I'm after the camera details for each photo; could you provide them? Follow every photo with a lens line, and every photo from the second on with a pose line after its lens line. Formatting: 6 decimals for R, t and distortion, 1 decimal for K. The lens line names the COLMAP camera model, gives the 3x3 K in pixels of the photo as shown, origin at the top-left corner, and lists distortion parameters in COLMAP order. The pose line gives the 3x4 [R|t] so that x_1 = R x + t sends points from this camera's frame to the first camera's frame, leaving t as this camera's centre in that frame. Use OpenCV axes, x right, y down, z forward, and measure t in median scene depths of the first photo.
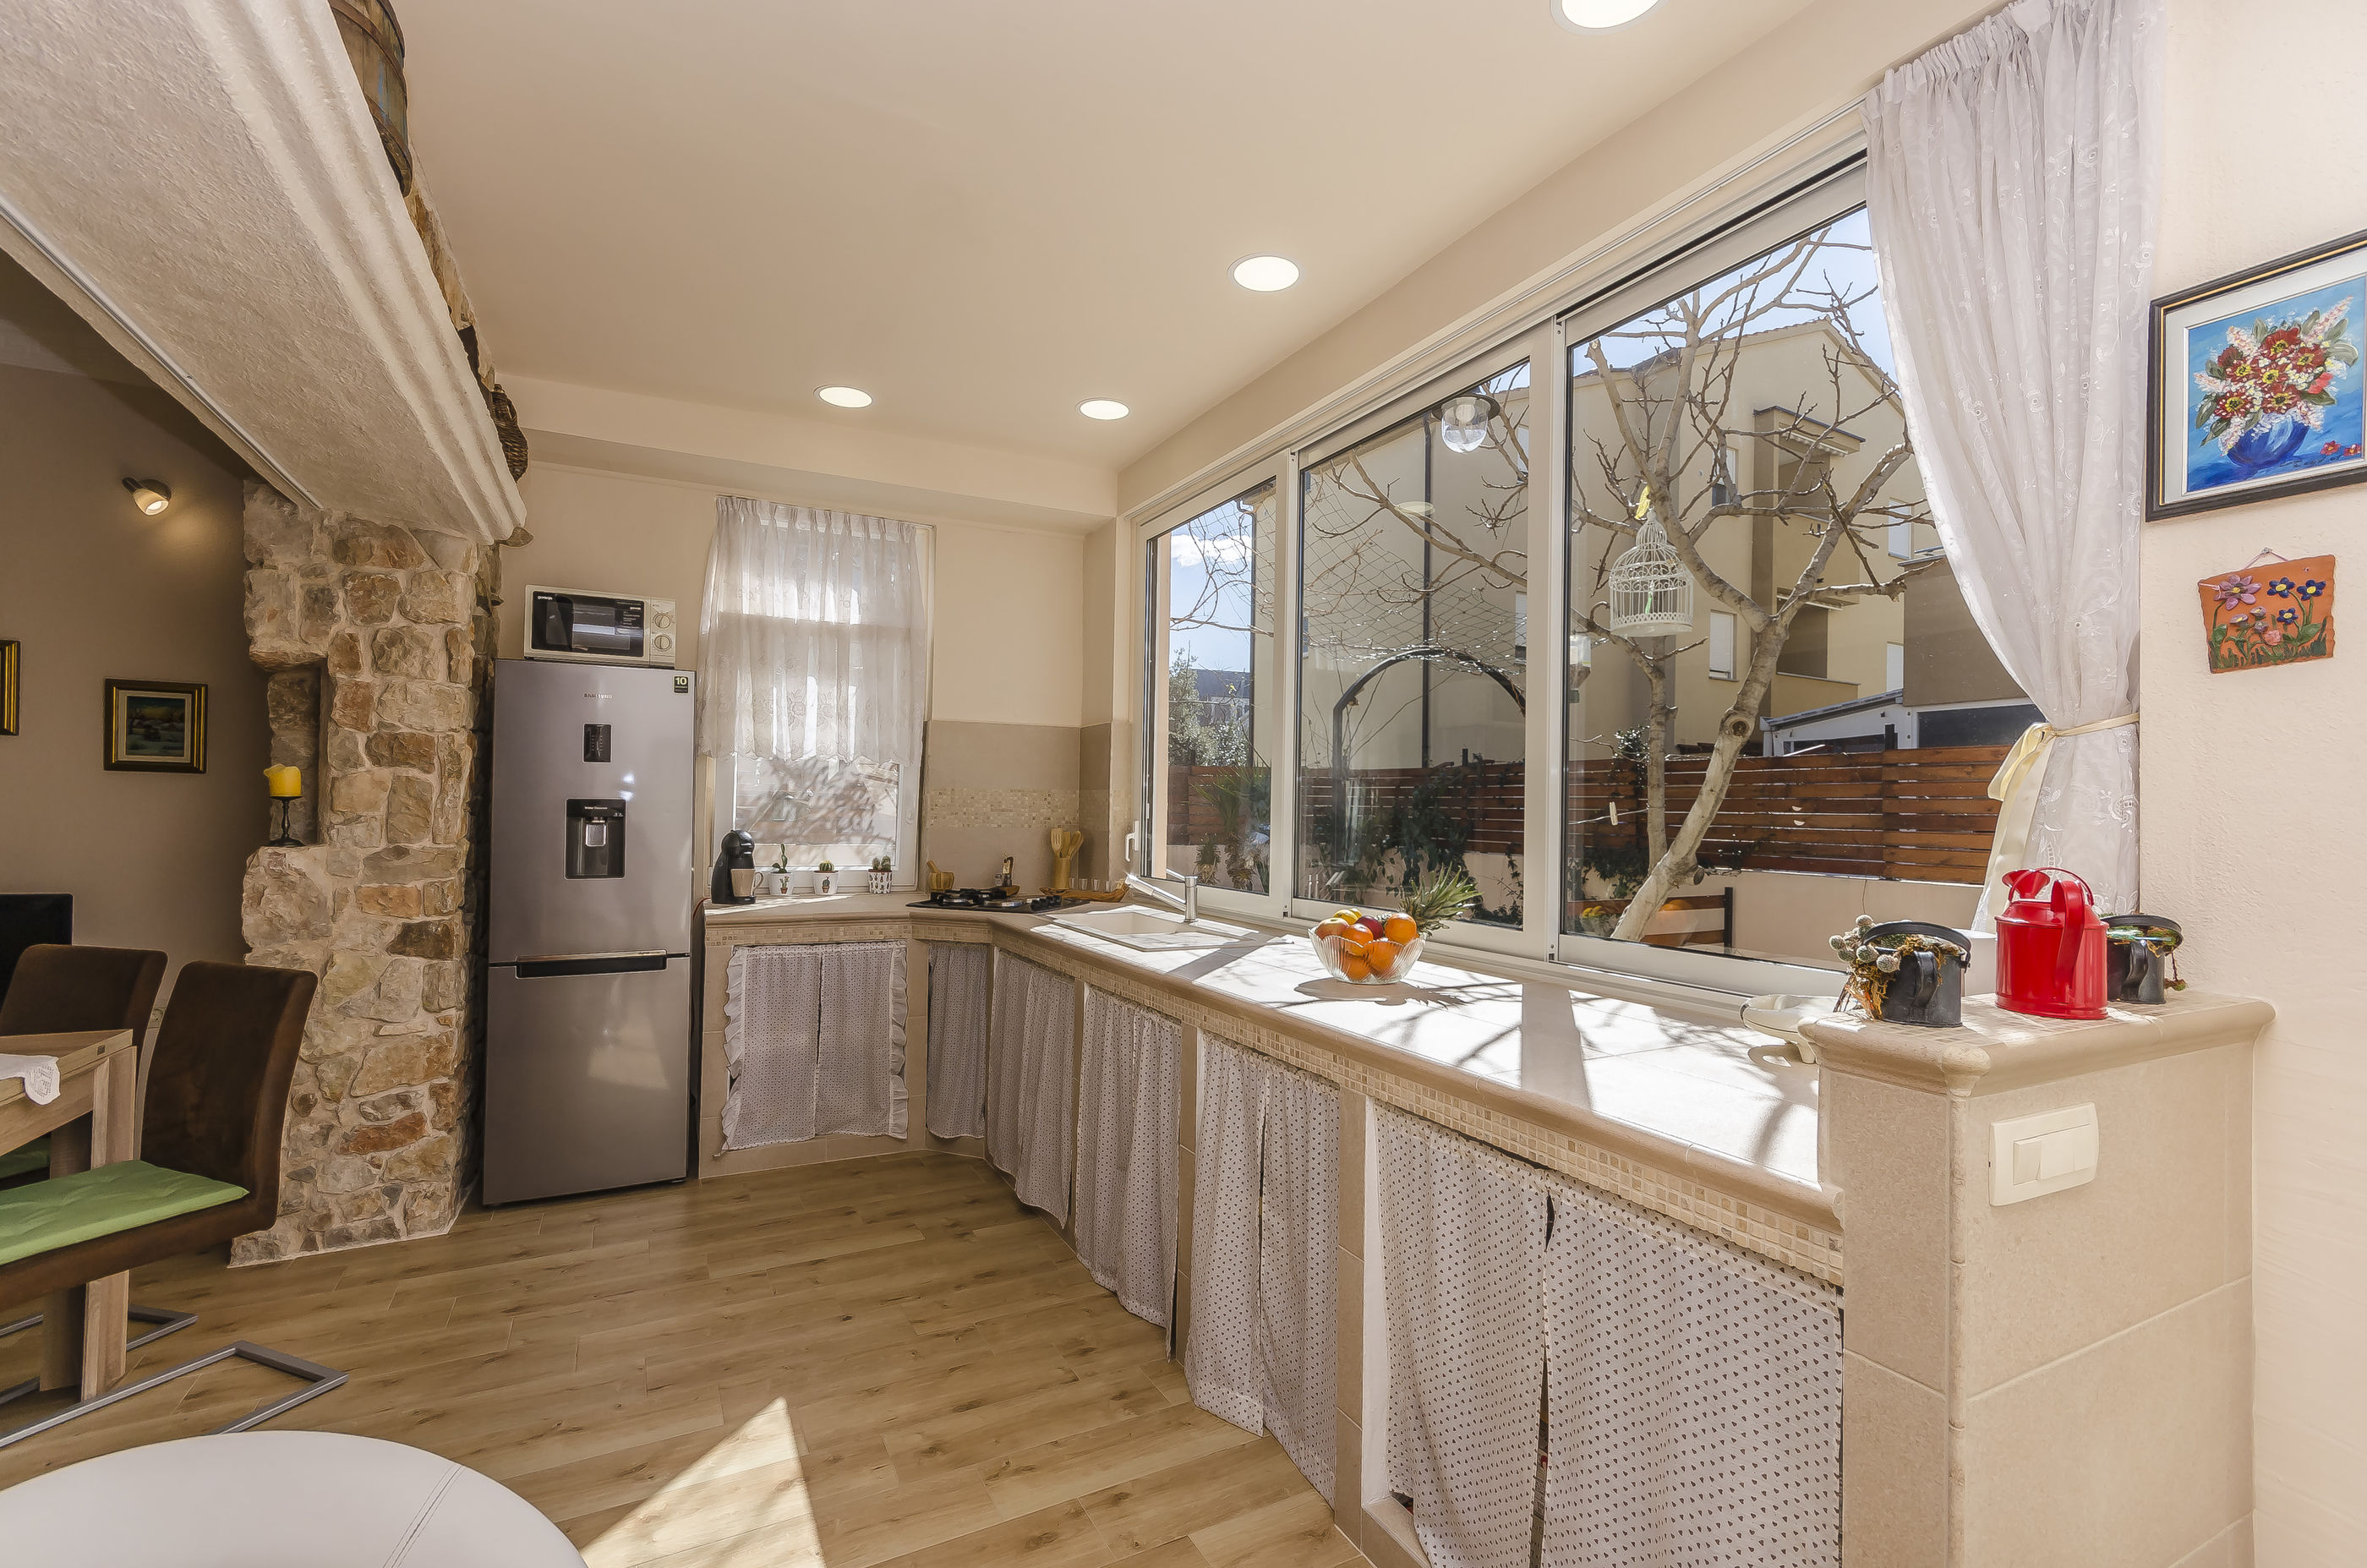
lens RADIAL K [[1038.6, 0, 1183.6], [0, 1038.6, 792.7], [0, 0, 1]] dist [0.014354, -0.006861]
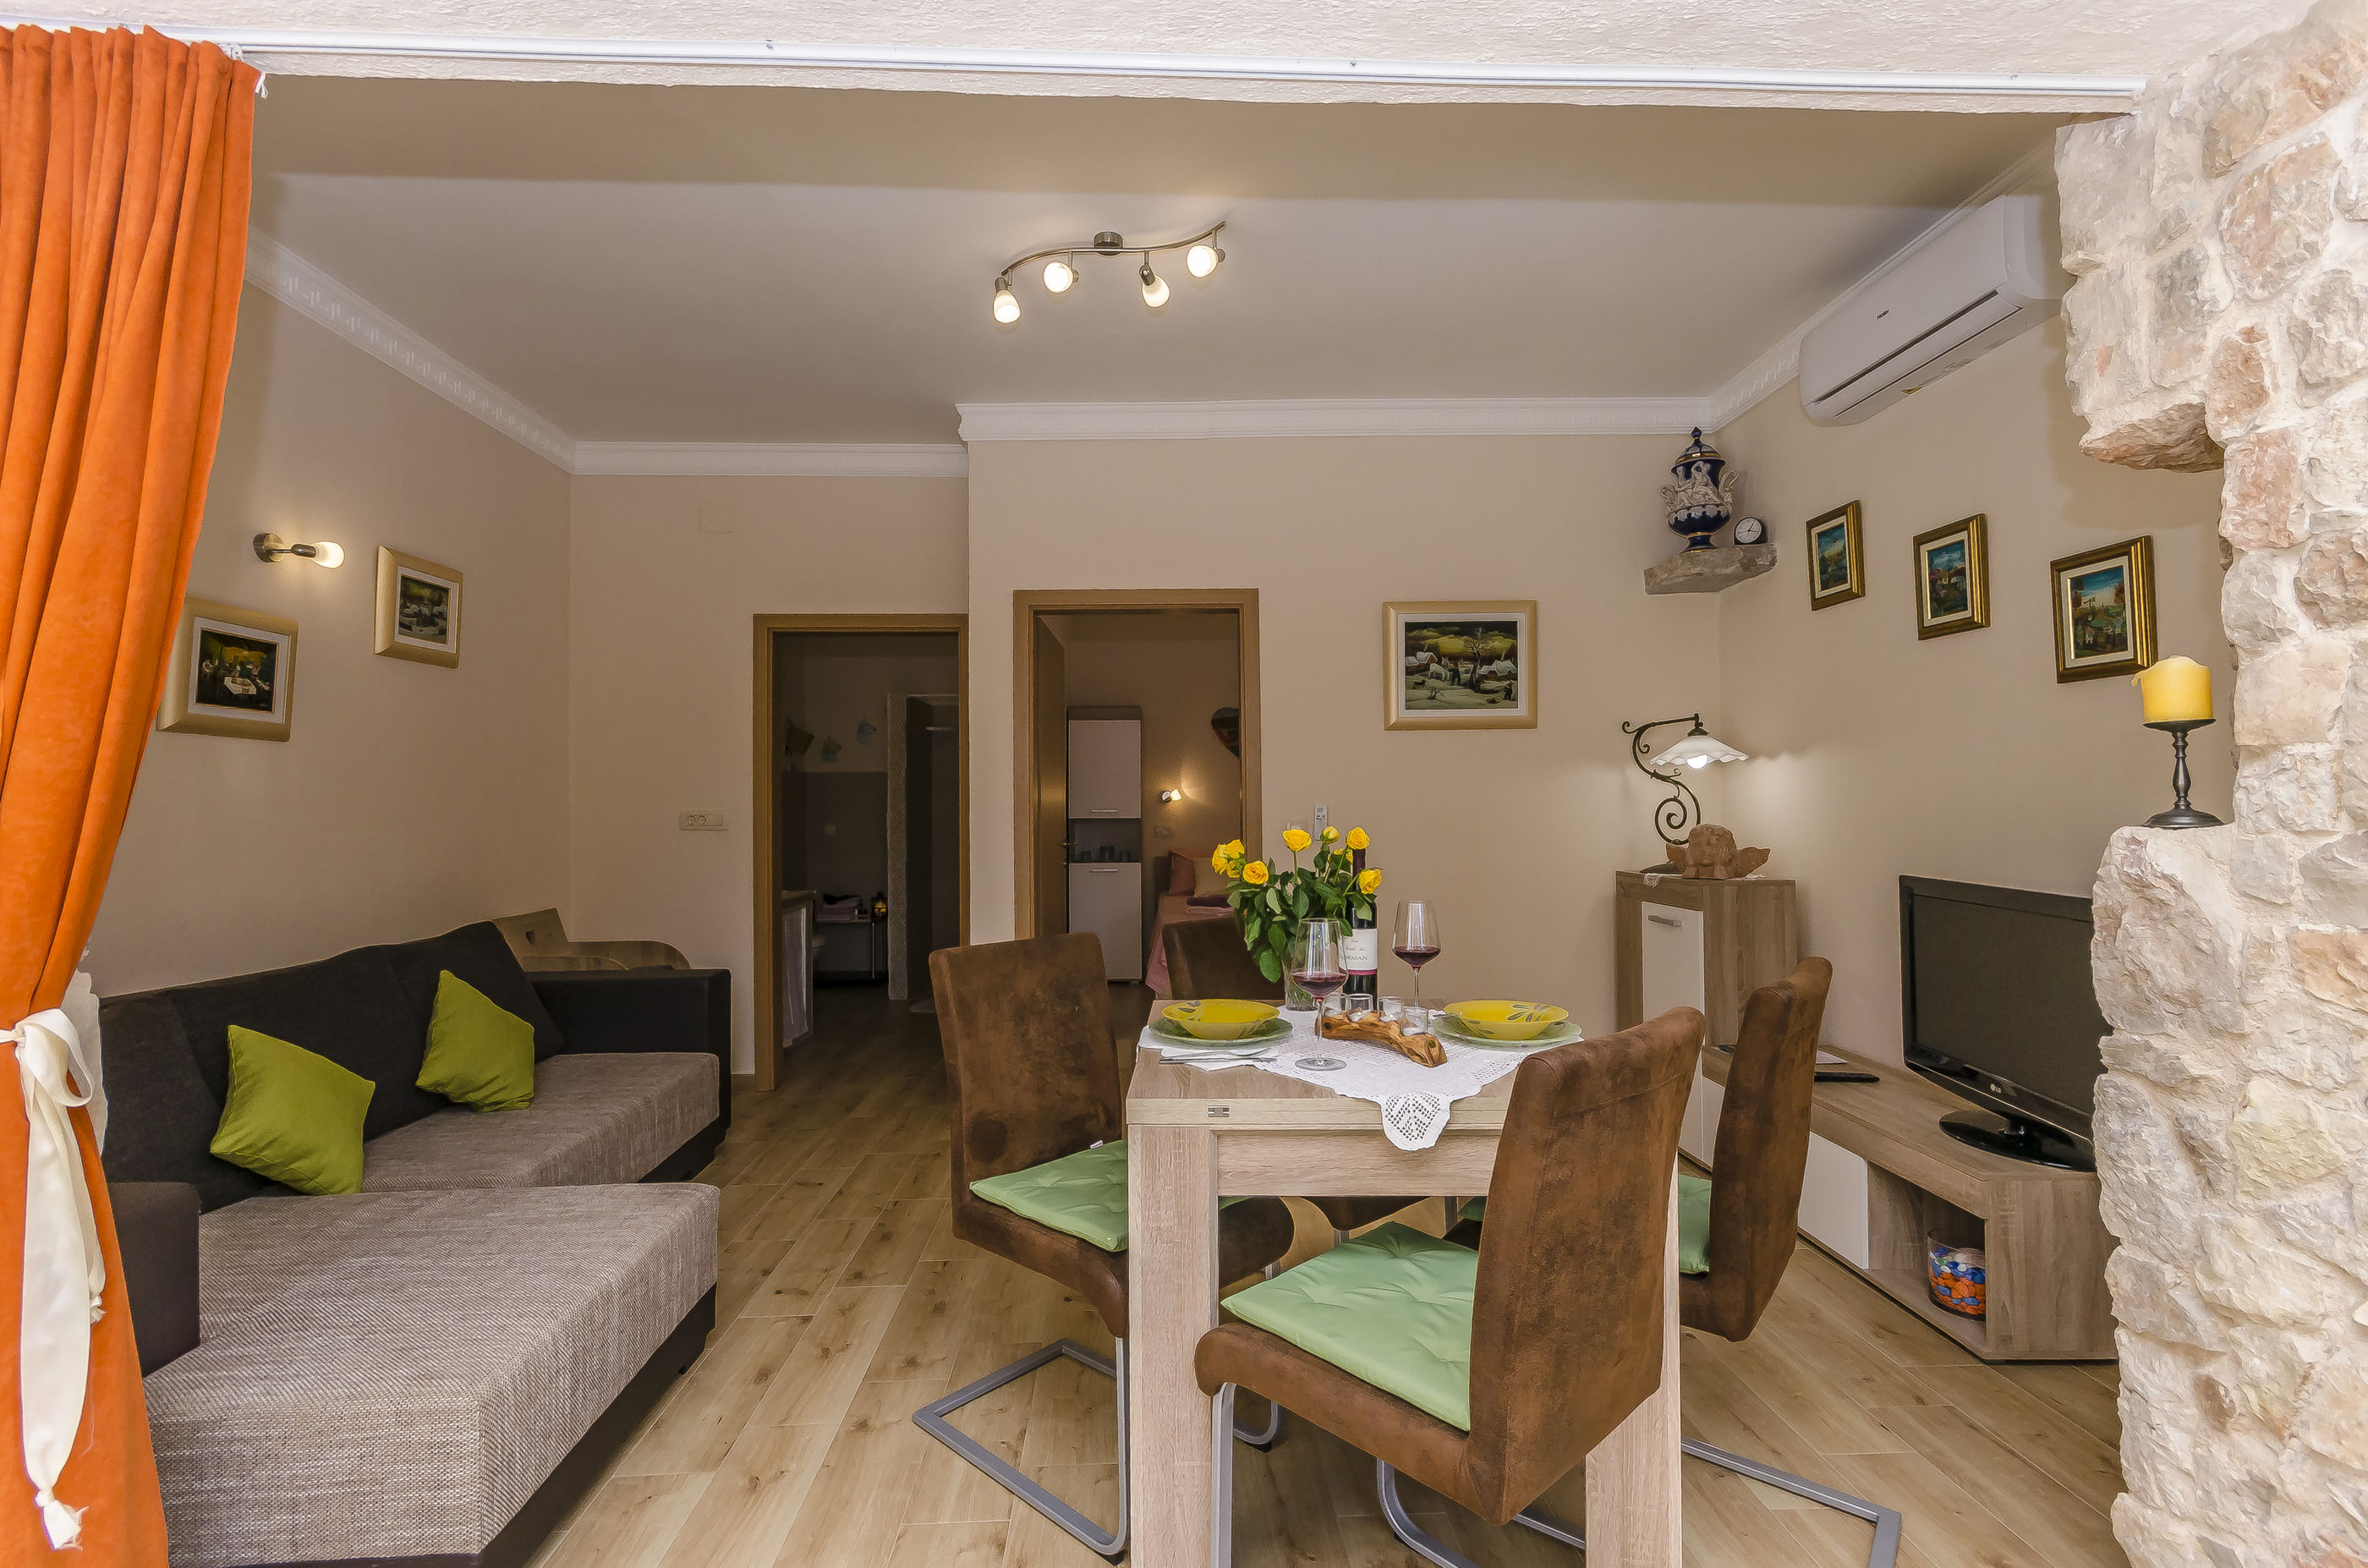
lens RADIAL K [[1039.1, 0, 1184.1], [0, 1039.1, 792.7], [0, 0, 1]] dist [0.014354, -0.006861]
pose [[-0.439574, -0.025751, -0.897837, -0.201037], [0.013019, 0.999301, -0.035036, 0.040141], [0.898112, -0.027090, -0.438931, 0.692145]]
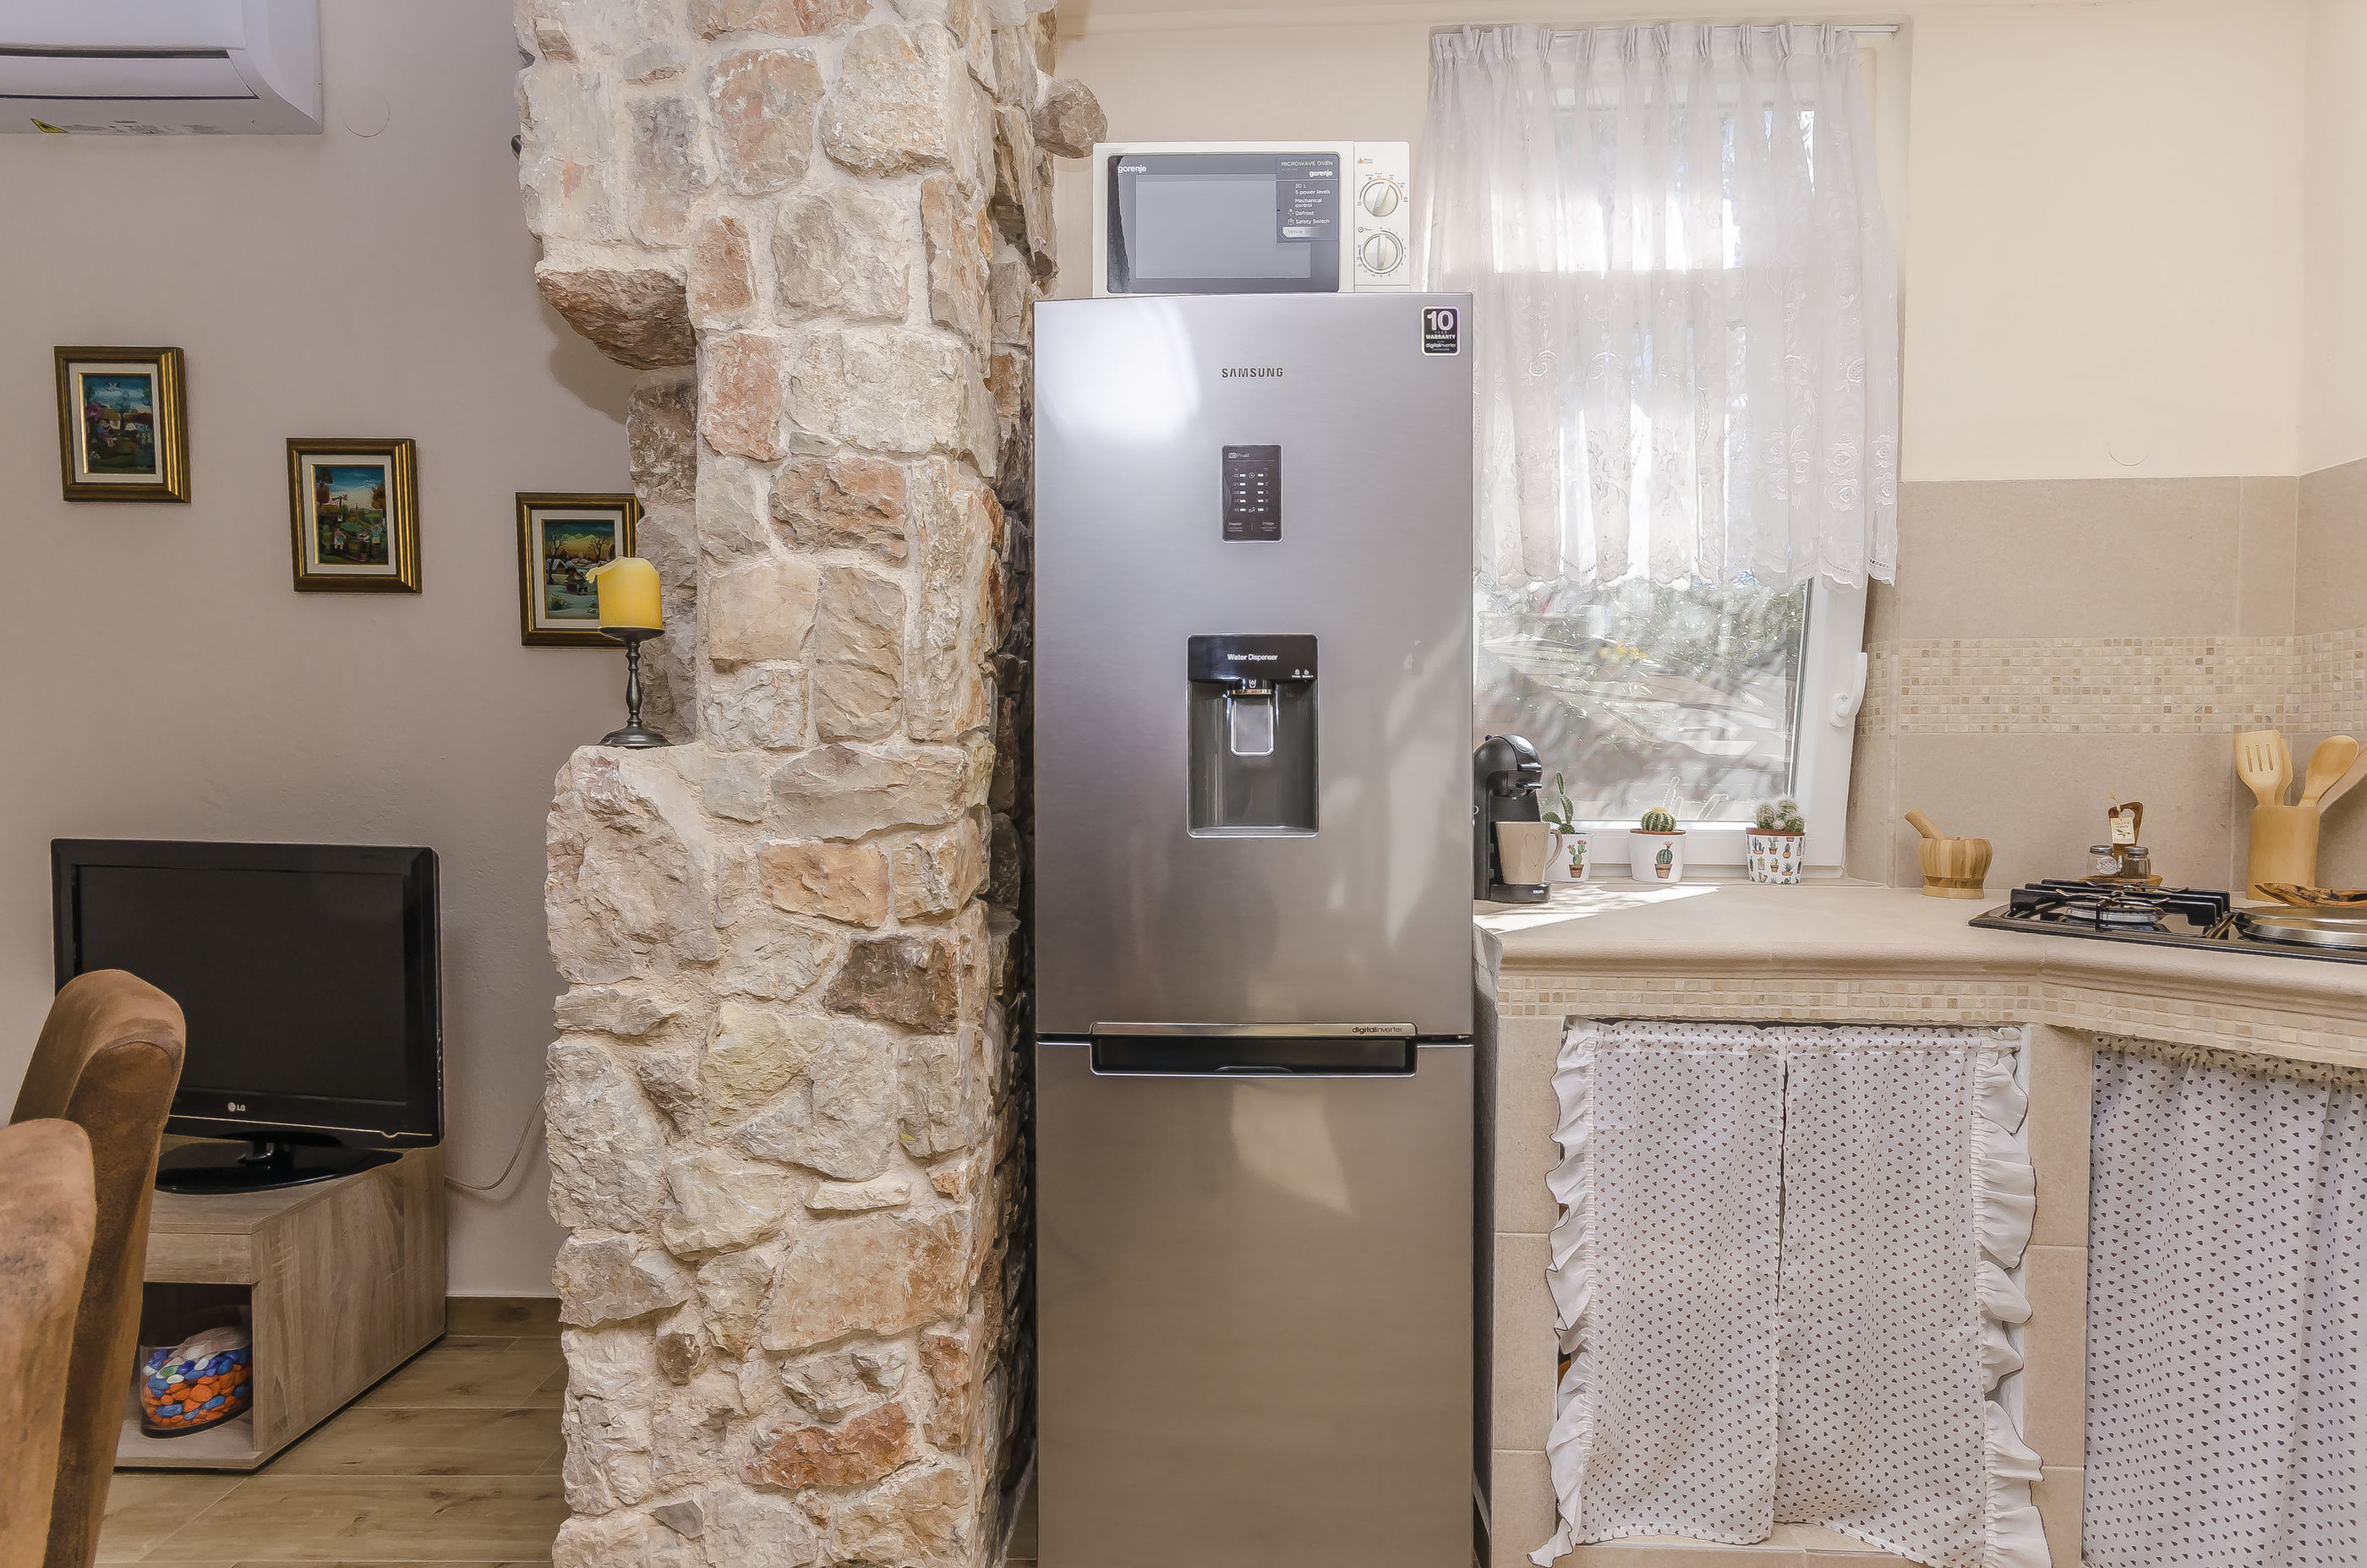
lens RADIAL K [[1064.2, 0, 1174.5], [0, 1064.2, 795.1], [0, 0, 1]] dist [0.009947, -0.003596]
pose [[0.877805, -0.001753, -0.479015, -0.391640], [0.017989, 0.999409, 0.029307, 0.053604], [0.478681, -0.034343, 0.877317, 0.622089]]
